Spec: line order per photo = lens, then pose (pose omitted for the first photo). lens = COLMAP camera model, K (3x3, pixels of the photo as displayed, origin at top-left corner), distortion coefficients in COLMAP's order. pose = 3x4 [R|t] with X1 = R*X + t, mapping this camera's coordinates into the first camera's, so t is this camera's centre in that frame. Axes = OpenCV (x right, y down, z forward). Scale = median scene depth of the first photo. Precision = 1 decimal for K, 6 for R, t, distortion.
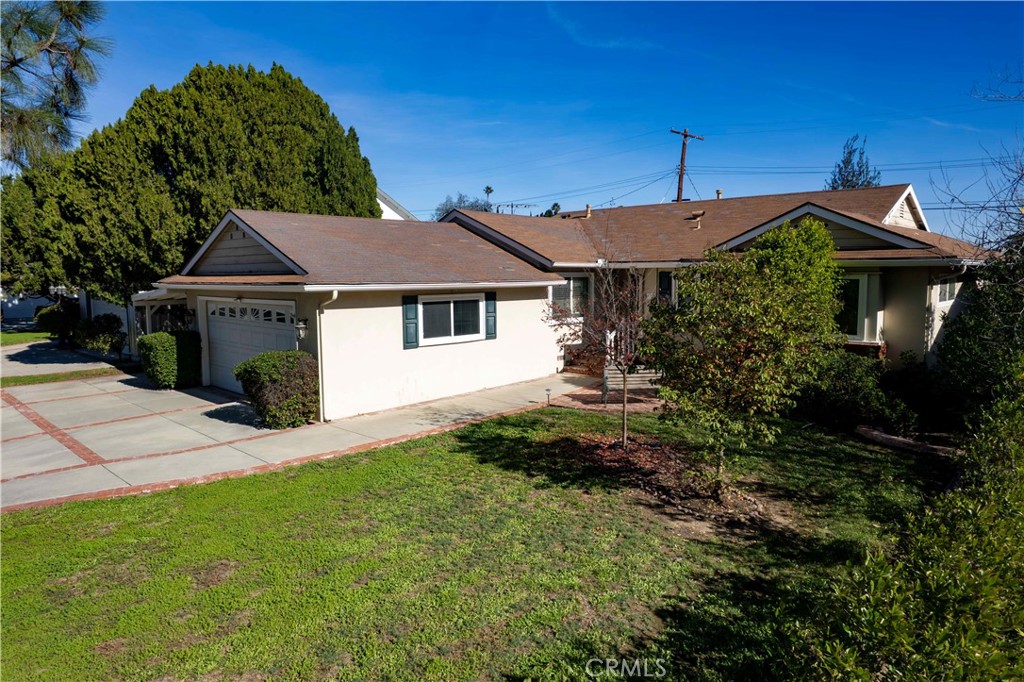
lens RADIAL K [[656.7, 0, 516.2], [0, 656.7, 341.5], [0, 0, 1]] dist [-0.079684, 0.069260]
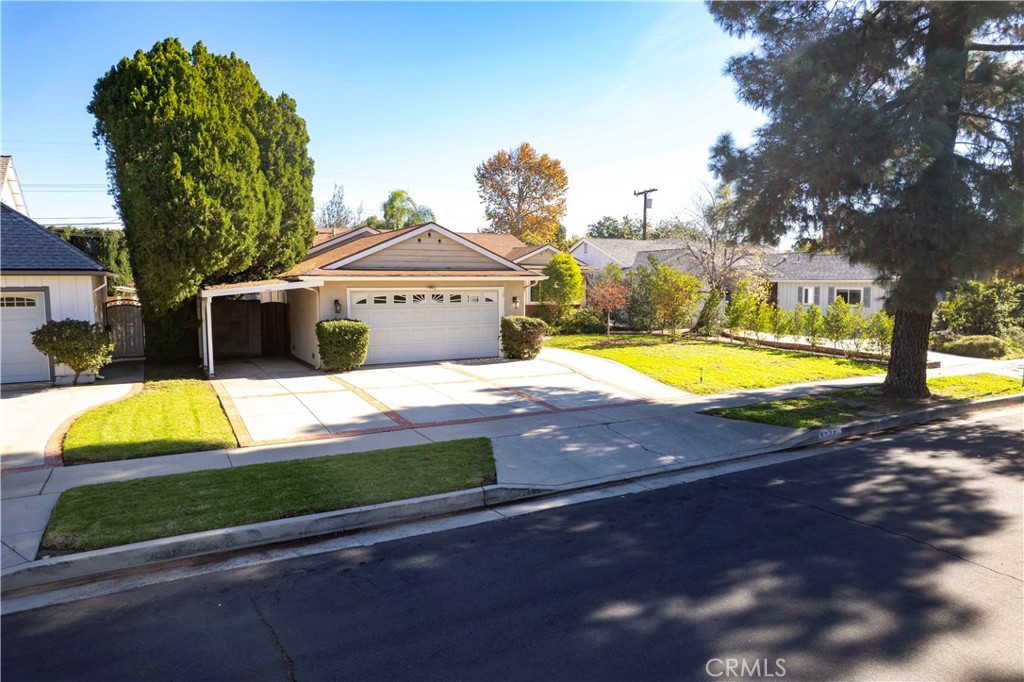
lens RADIAL K [[656.7, 0, 516.2], [0, 656.7, 341.5], [0, 0, 1]] dist [-0.079684, 0.069260]
pose [[0.296803, -0.082524, 0.951366, -1.435732], [0.098209, 0.993614, 0.055550, -0.010482], [-0.949875, 0.076945, 0.303013, 0.360990]]
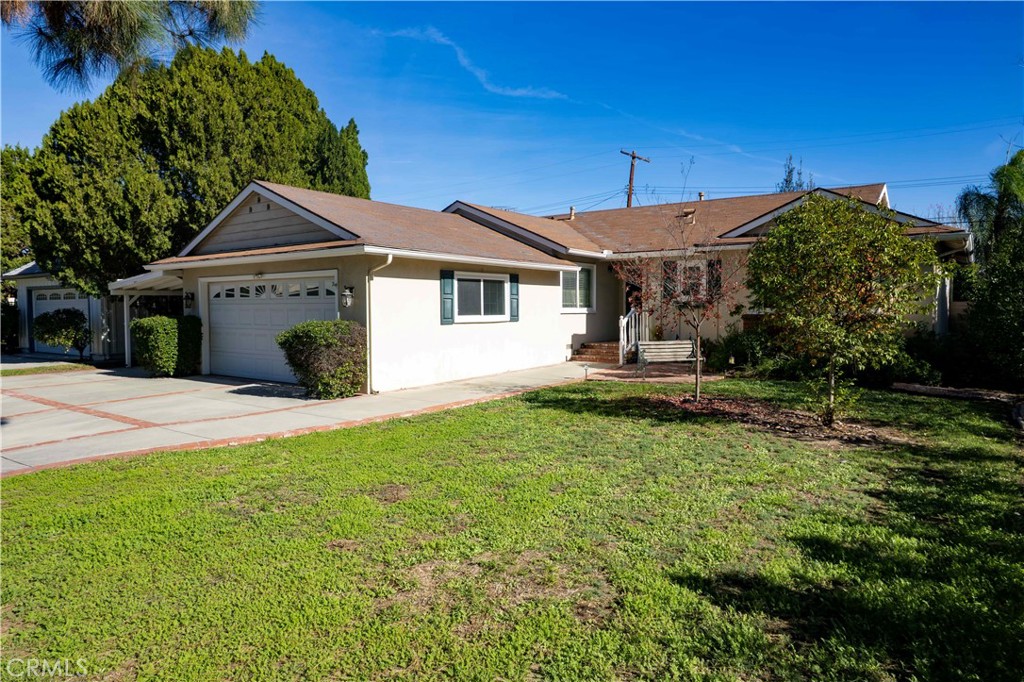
lens RADIAL K [[656.7, 0, 516.2], [0, 656.7, 341.5], [0, 0, 1]] dist [-0.079684, 0.069260]
pose [[0.990838, -0.004621, 0.134978, -0.156509], [0.011921, 0.998506, -0.053327, 0.073585], [-0.134530, 0.054447, 0.989413, 0.014488]]
